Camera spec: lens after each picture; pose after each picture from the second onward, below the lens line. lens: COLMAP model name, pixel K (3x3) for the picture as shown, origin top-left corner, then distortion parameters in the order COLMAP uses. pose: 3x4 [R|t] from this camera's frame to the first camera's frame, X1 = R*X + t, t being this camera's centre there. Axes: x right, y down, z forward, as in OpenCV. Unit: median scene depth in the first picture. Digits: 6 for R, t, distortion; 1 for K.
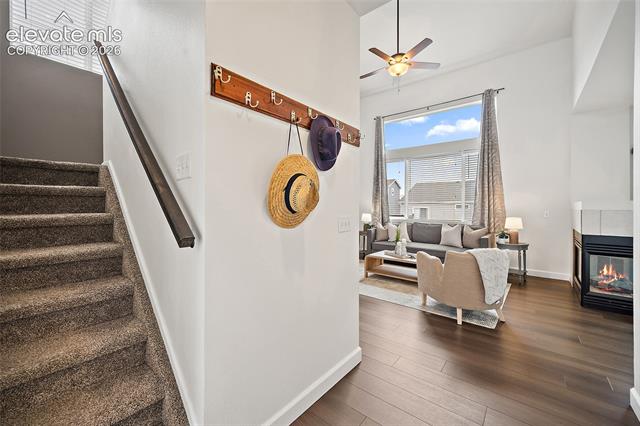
lens RADIAL K [[262.1, 0, 320.0], [0, 262.1, 213.0], [0, 0, 1]] dist [-0.001553, 0.000011]
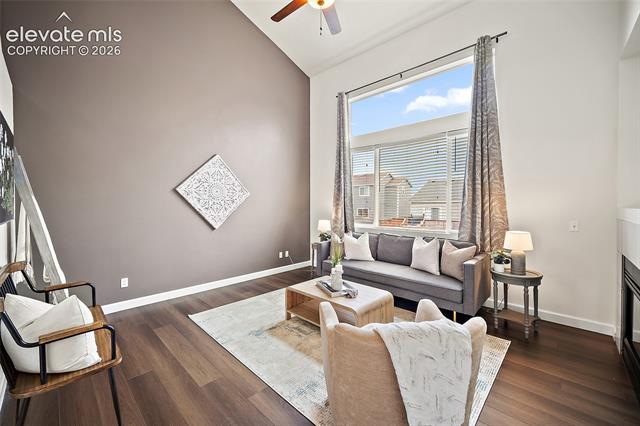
lens RADIAL K [[259.7, 0, 320.0], [0, 259.7, 213.0], [0, 0, 1]] dist [0.000537, -0.000128]
pose [[0.997756, -0.001700, -0.066936, 0.273508], [0.002036, 0.999986, 0.004958, -0.027755], [0.066927, -0.005083, 0.997745, 0.308349]]
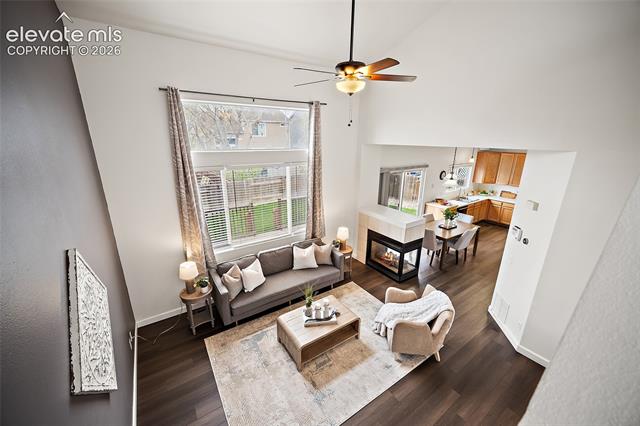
lens RADIAL K [[259.7, 0, 320.0], [0, 259.7, 213.0], [0, 0, 1]] dist [0.000537, -0.000128]
pose [[0.266305, -0.288535, 0.919690, -0.324605], [0.004391, 0.954498, 0.298184, -0.363044], [-0.963879, -0.075369, 0.255455, 0.714755]]
